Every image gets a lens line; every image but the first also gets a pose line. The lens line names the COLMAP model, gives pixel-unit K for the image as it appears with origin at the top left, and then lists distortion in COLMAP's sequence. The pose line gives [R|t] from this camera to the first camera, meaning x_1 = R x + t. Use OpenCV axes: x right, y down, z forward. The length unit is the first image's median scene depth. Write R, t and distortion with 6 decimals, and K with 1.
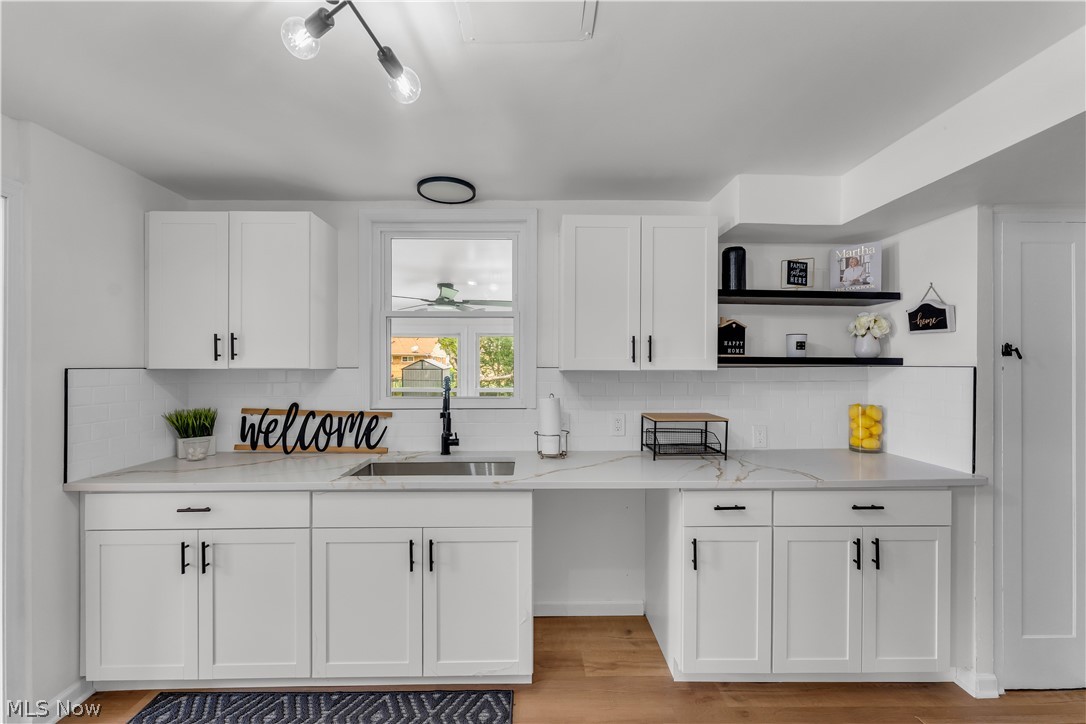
lens RADIAL K [[436.4, 0, 535.9], [0, 436.4, 369.5], [0, 0, 1]] dist [-0.008077, -0.000083]
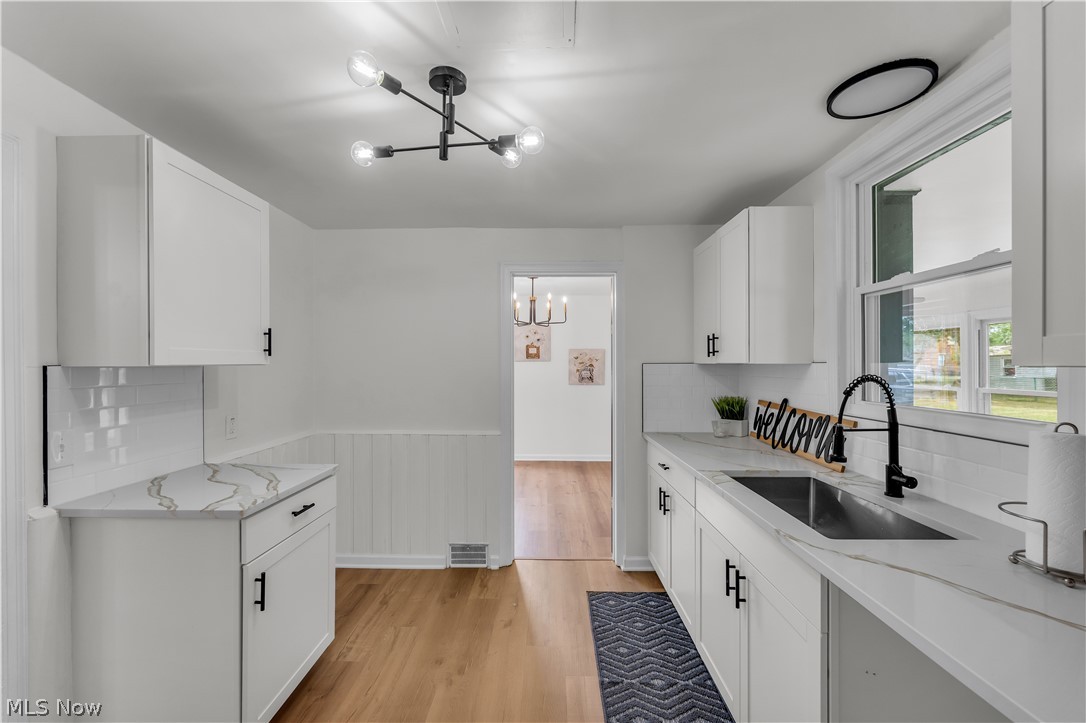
lens RADIAL K [[439.3, 0, 543.0], [0, 439.3, 366.4], [0, 0, 1]] dist [0.000178, -0.000654]
pose [[-0.026987, 0.005300, -0.999622, 0.453572], [0.004385, 0.999977, 0.005184, -0.002829], [0.999626, -0.004243, -0.027010, 0.490647]]
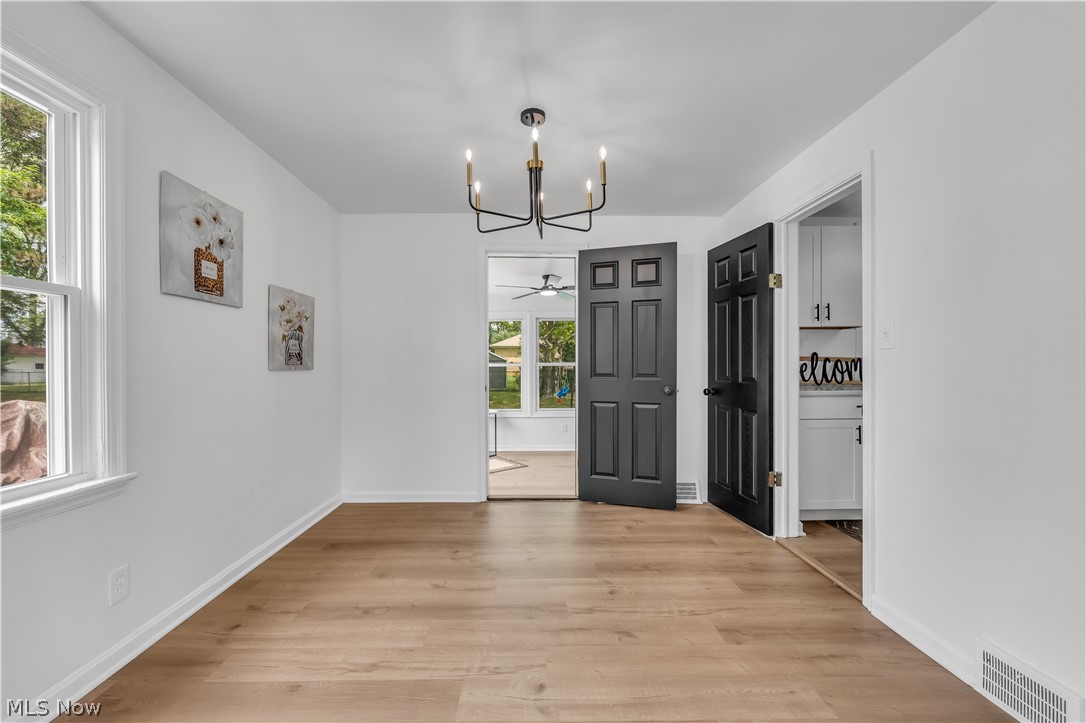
lens RADIAL K [[439.3, 0, 525.0], [0, 439.3, 366.9], [0, 0, 1]] dist [0.000178, -0.000654]
pose [[0.999972, -0.006172, -0.004327, -1.571854], [0.006219, 0.999921, 0.010945, 0.105678], [0.004259, -0.010971, 0.999931, -0.528170]]
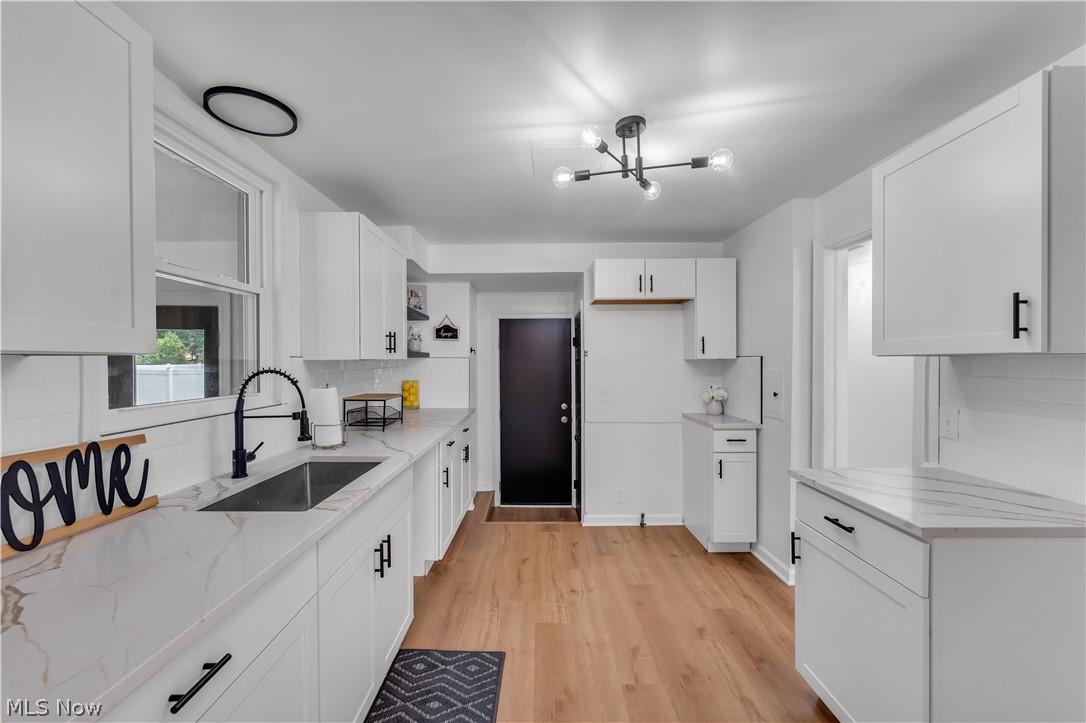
lens RADIAL K [[436.4, 0, 537.0], [0, 436.4, 363.4], [0, 0, 1]] dist [-0.008077, -0.000083]
pose [[0.021250, -0.008207, 0.999741, -0.898530], [0.001208, 0.999966, 0.008184, 0.002870], [-0.999773, 0.001034, 0.021259, 0.489231]]
